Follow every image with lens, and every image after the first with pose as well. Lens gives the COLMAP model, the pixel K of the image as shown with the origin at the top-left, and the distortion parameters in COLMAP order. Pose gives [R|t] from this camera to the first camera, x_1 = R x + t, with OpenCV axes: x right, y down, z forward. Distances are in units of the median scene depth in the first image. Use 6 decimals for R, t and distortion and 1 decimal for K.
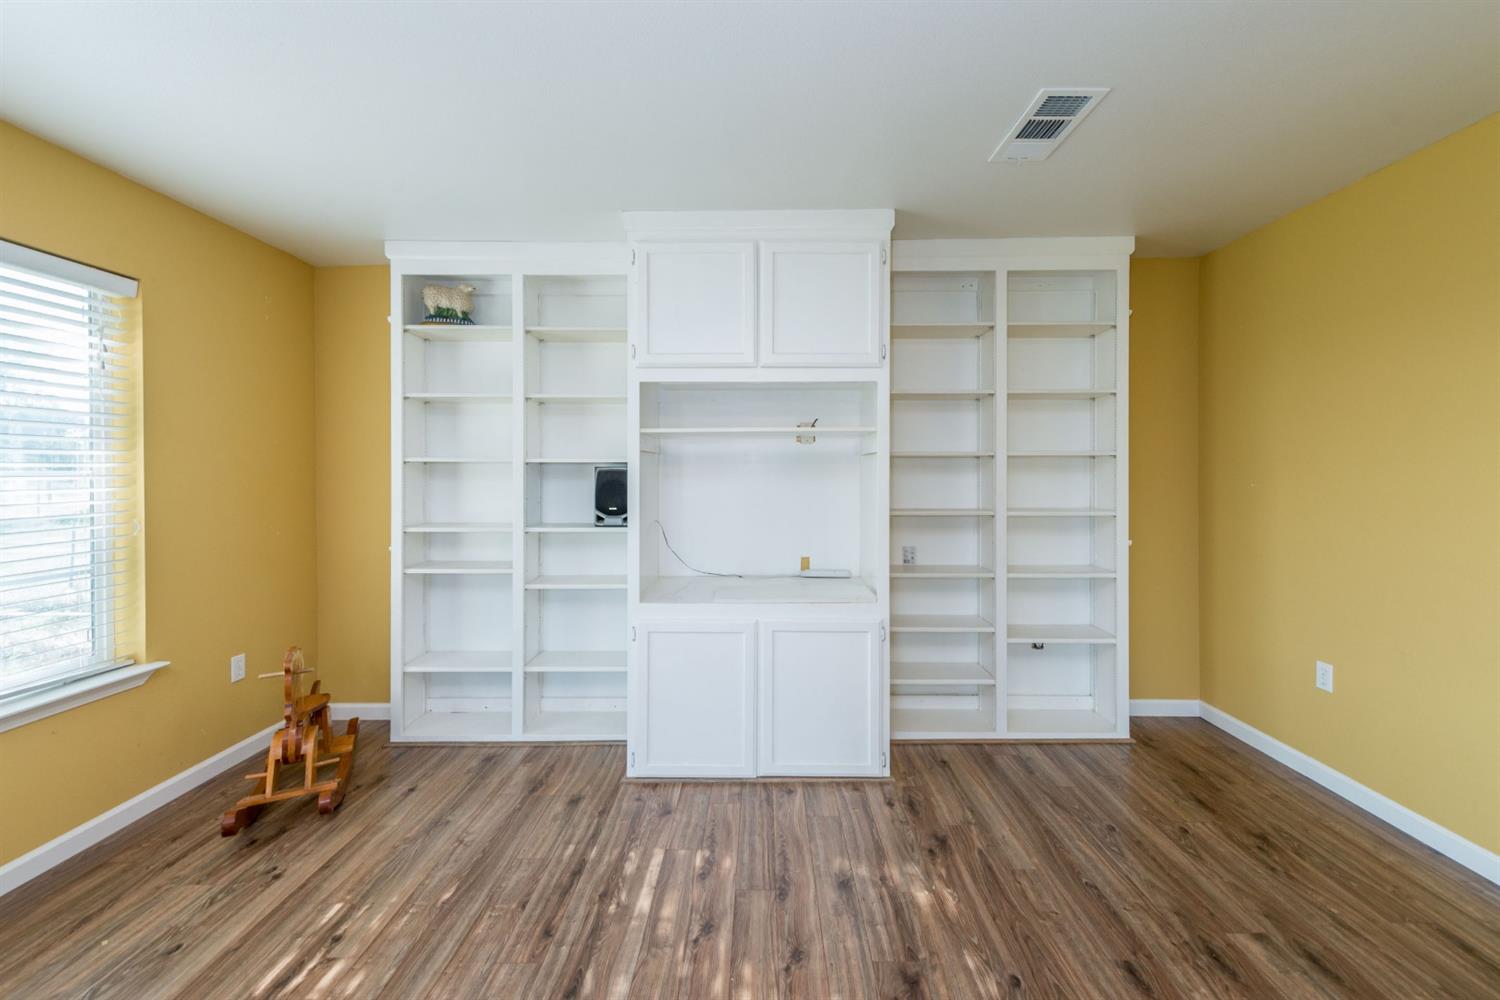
lens RADIAL K [[597.1, 0, 742.5], [0, 597.1, 476.0], [0, 0, 1]] dist [0.011995, -0.003596]
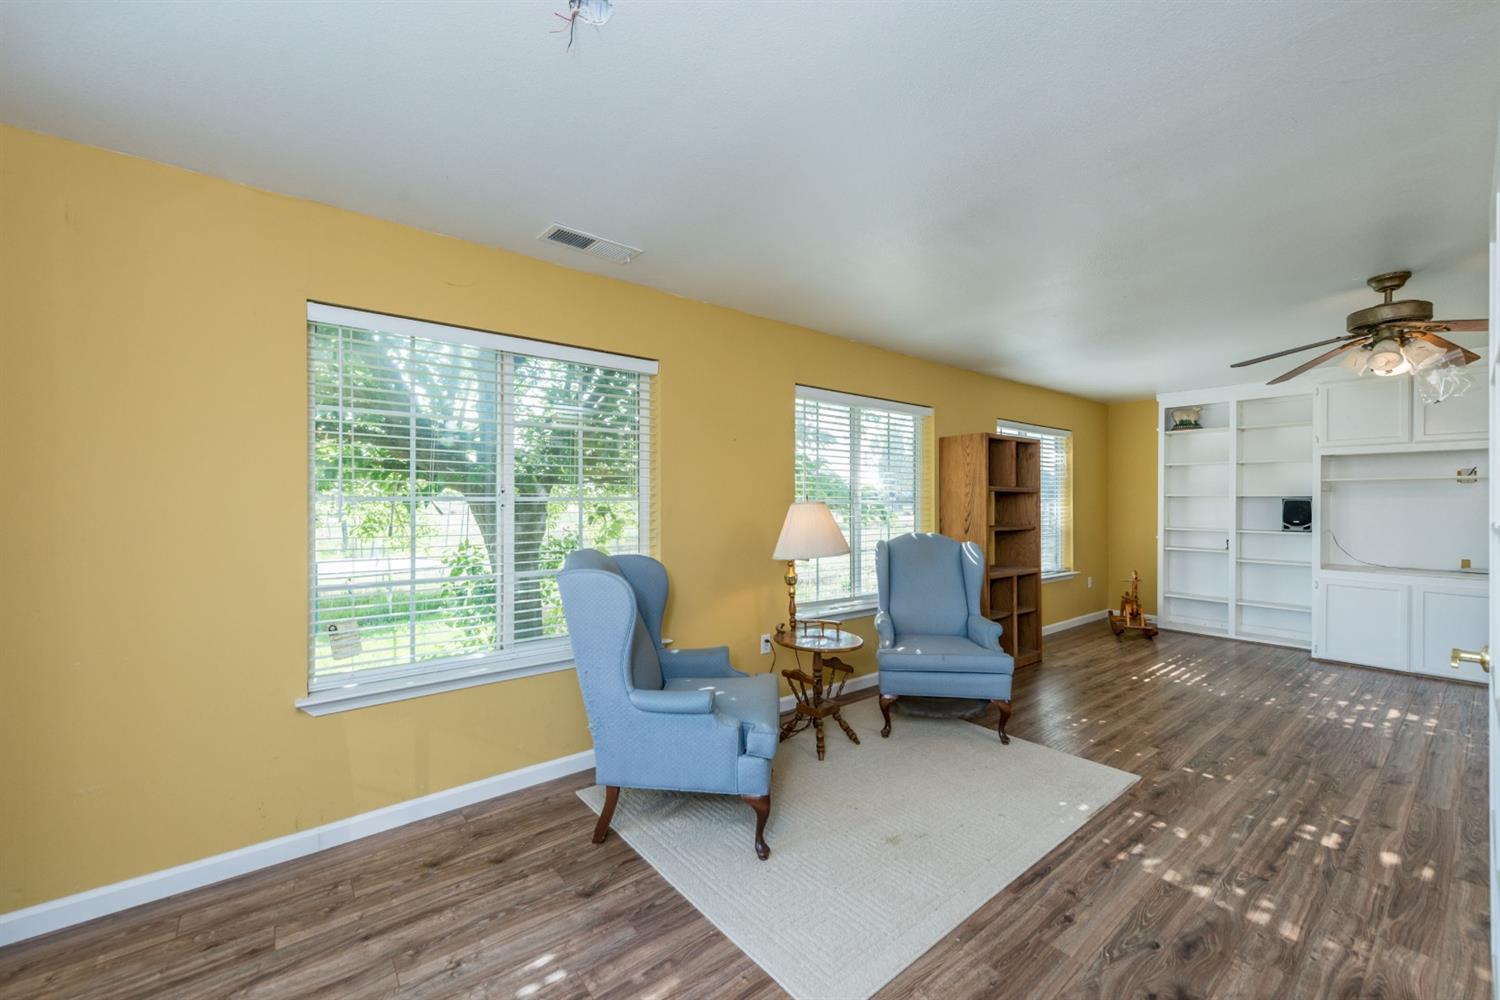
lens RADIAL K [[597.1, 0, 758.8], [0, 597.1, 498.4], [0, 0, 1]] dist [0.011995, -0.003596]
pose [[0.656247, 0.000803, -0.754545, 0.091560], [-0.006639, 0.999967, -0.004709, 0.003094], [0.754517, 0.008100, 0.656231, -1.465717]]
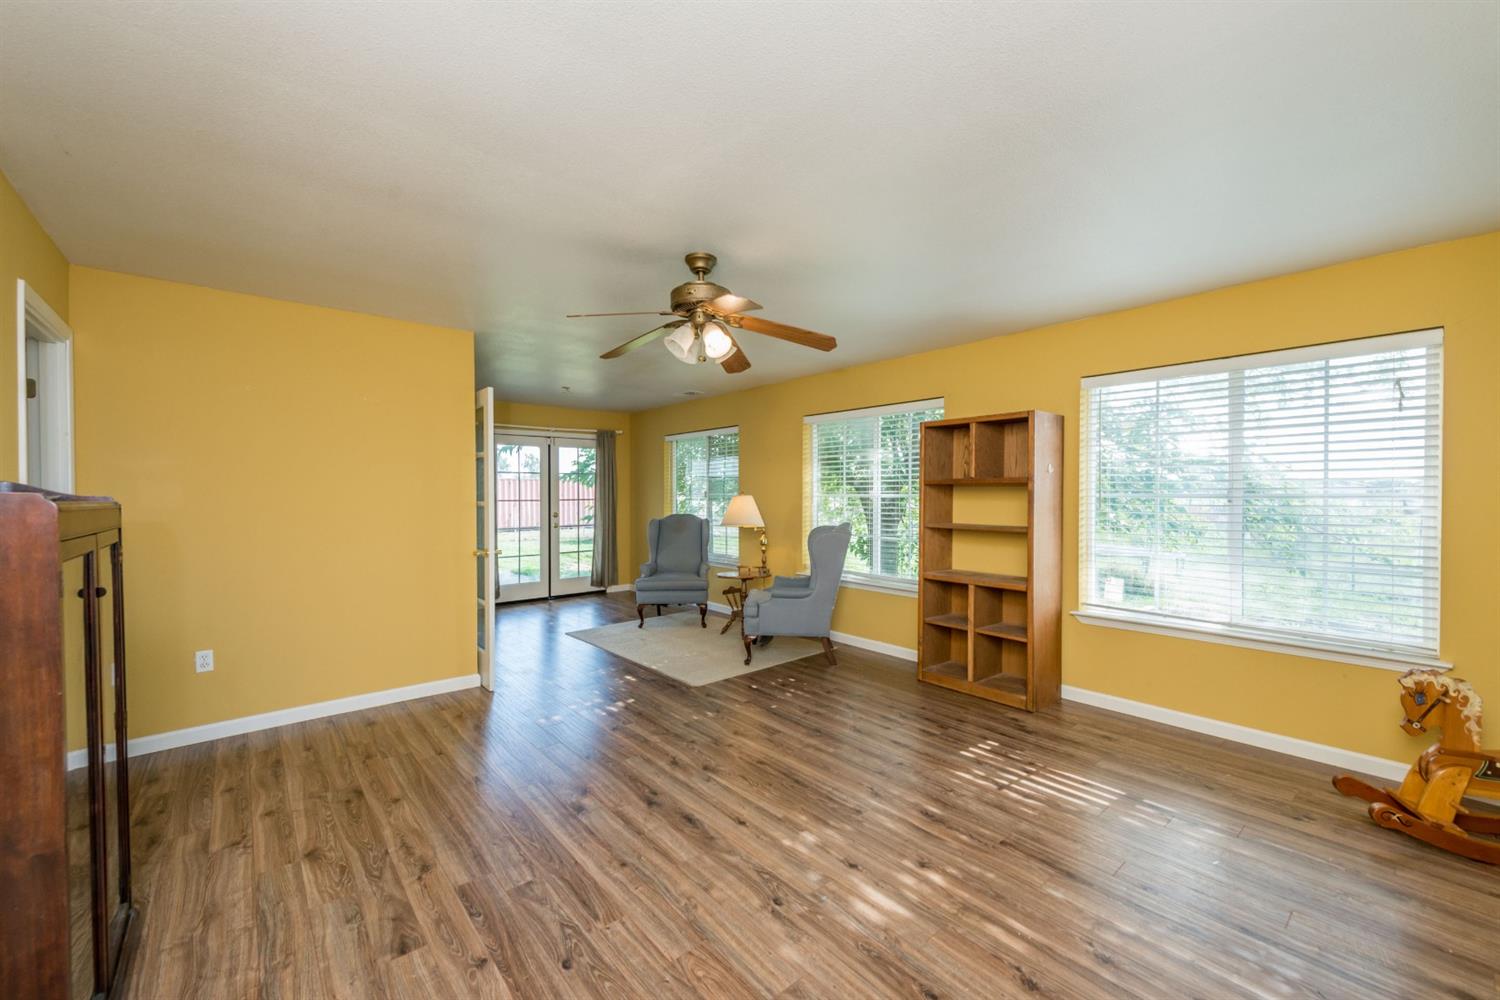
lens RADIAL K [[597.1, 0, 743.2], [0, 597.1, 503.2], [0, 0, 1]] dist [0.011995, -0.003596]
pose [[-0.740712, 0.009596, -0.671754, 0.630242], [-0.005273, 0.999784, 0.020096, -0.011989], [0.671802, 0.018427, -0.740502, 0.805636]]
